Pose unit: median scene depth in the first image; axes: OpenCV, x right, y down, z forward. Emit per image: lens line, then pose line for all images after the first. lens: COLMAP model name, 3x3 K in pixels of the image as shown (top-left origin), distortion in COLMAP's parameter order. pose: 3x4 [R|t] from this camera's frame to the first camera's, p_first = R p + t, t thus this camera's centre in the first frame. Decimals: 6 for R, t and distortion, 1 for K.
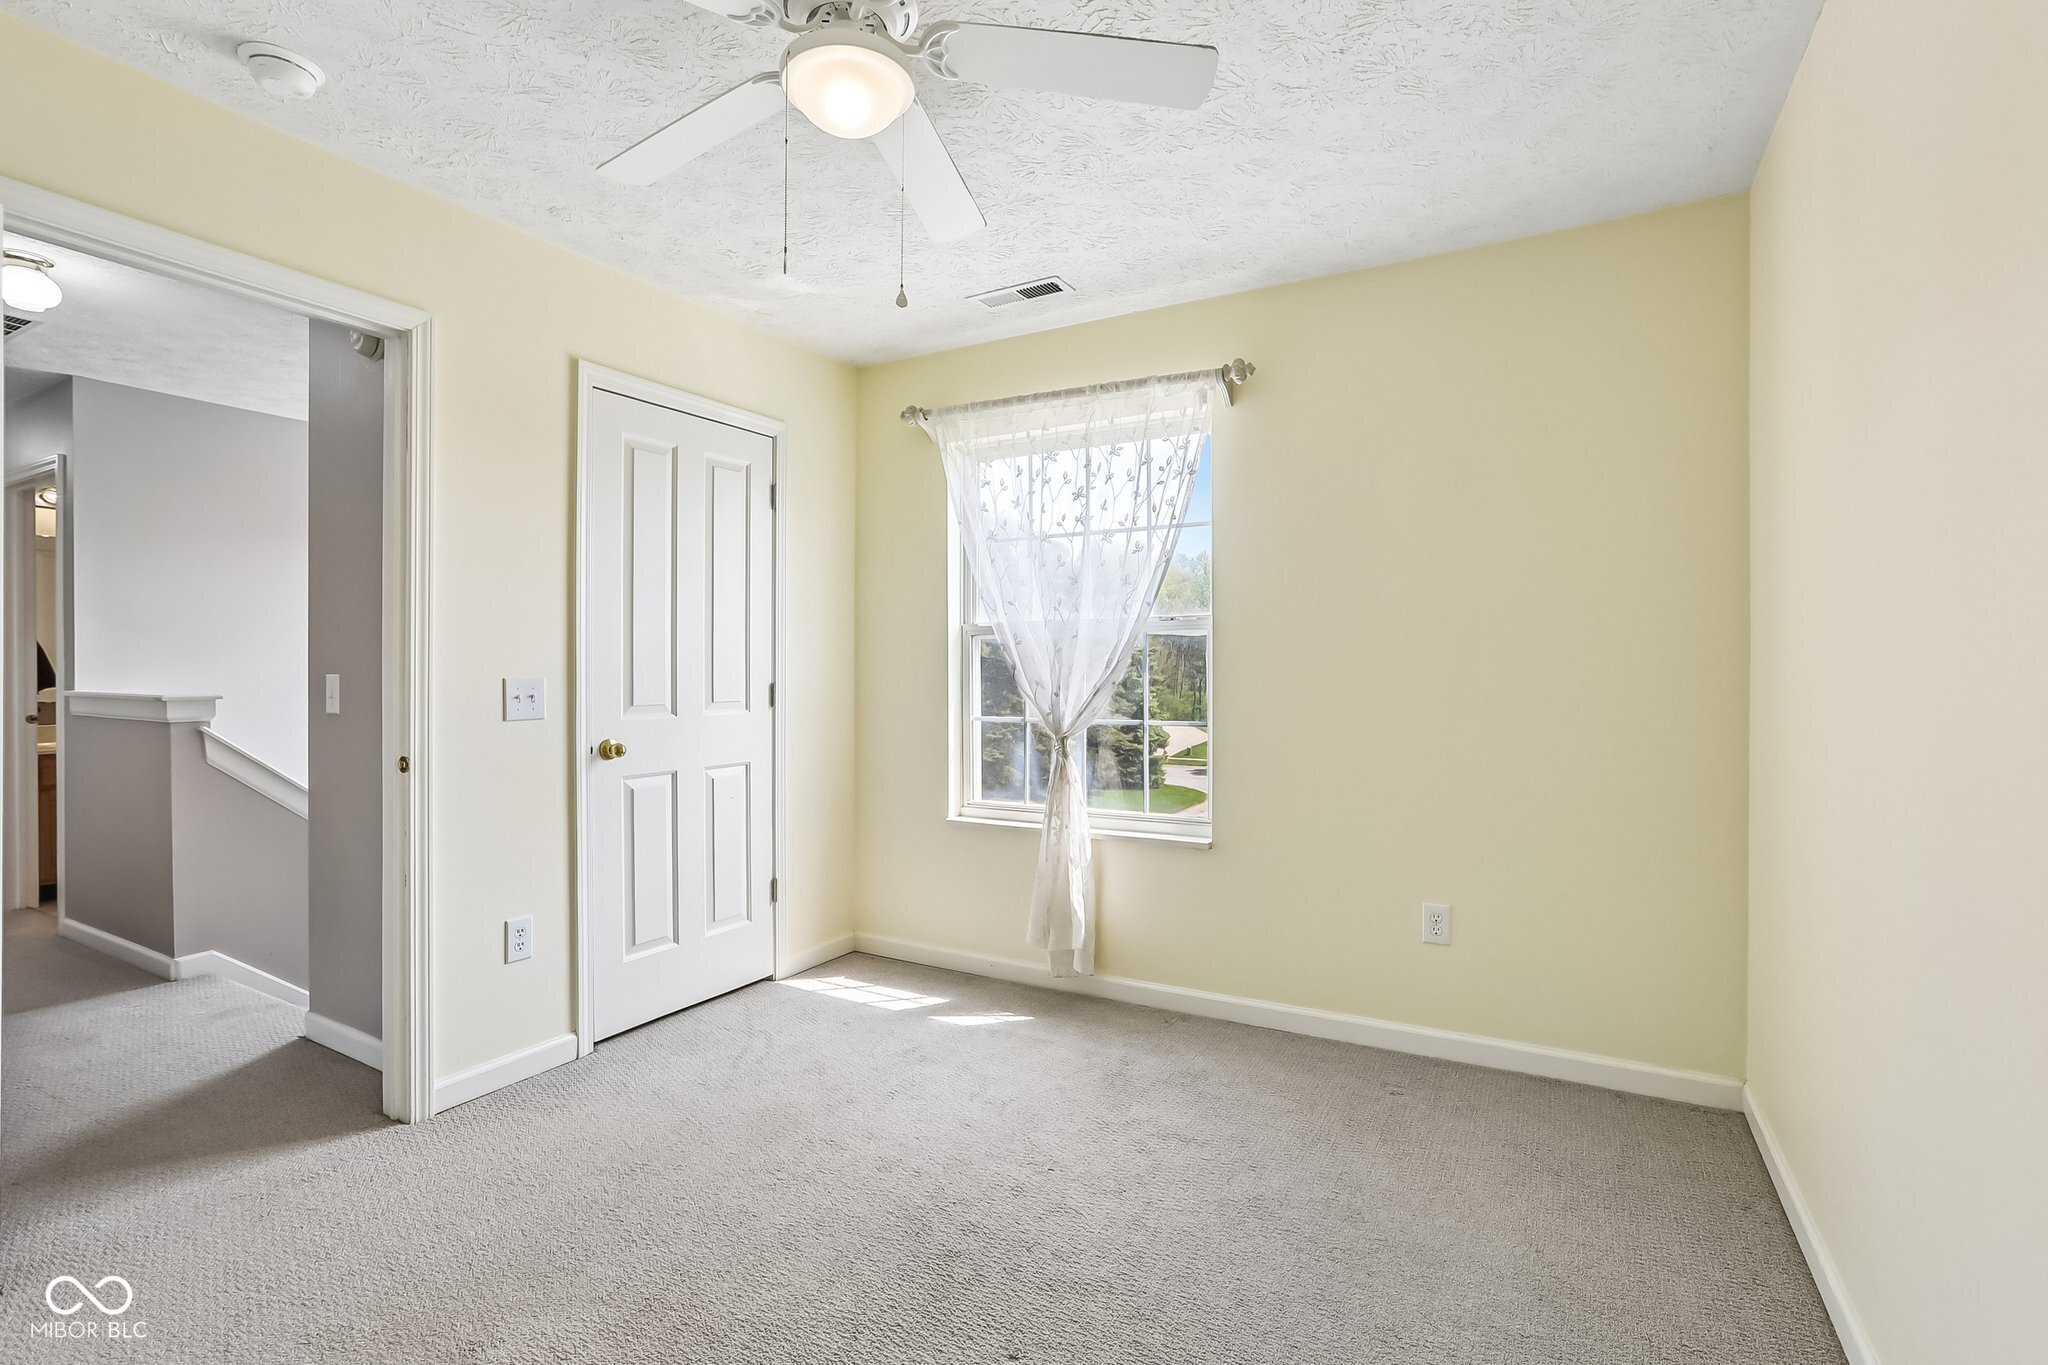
lens RADIAL K [[938.3, 0, 1038.9], [0, 938.3, 668.6], [0, 0, 1]] dist [-0.023234, 0.002702]
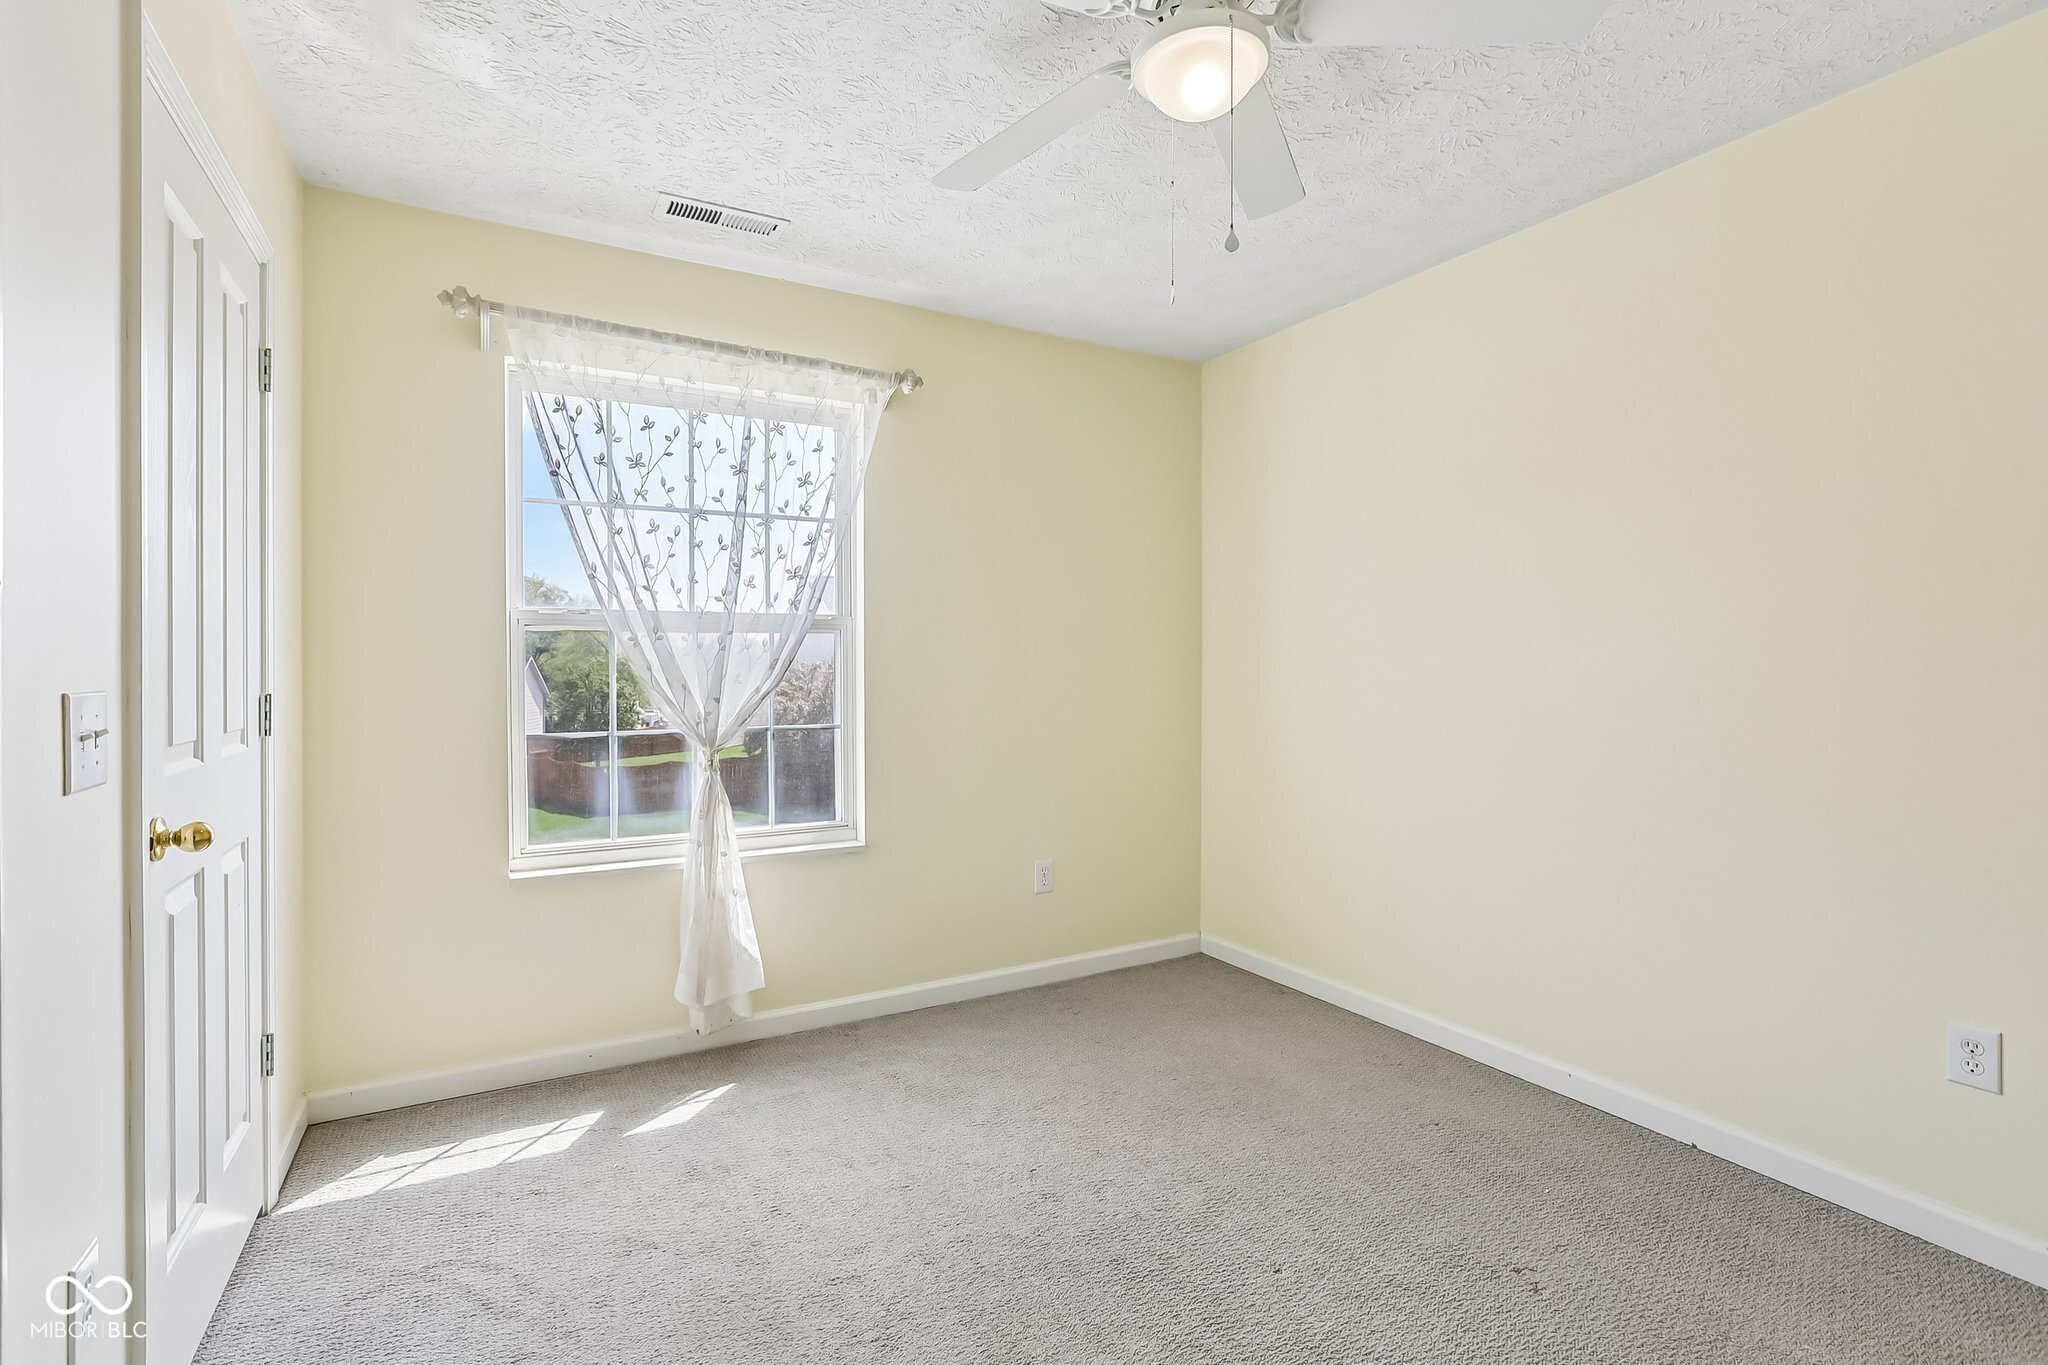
lens RADIAL K [[938.3, 0, 1032.1], [0, 938.3, 674.1], [0, 0, 1]] dist [-0.023234, 0.002702]
pose [[0.517554, -0.008552, 0.855608, -0.556101], [0.001756, 0.999959, 0.008933, -0.003585], [-0.855649, -0.003120, 0.517548, 0.319906]]
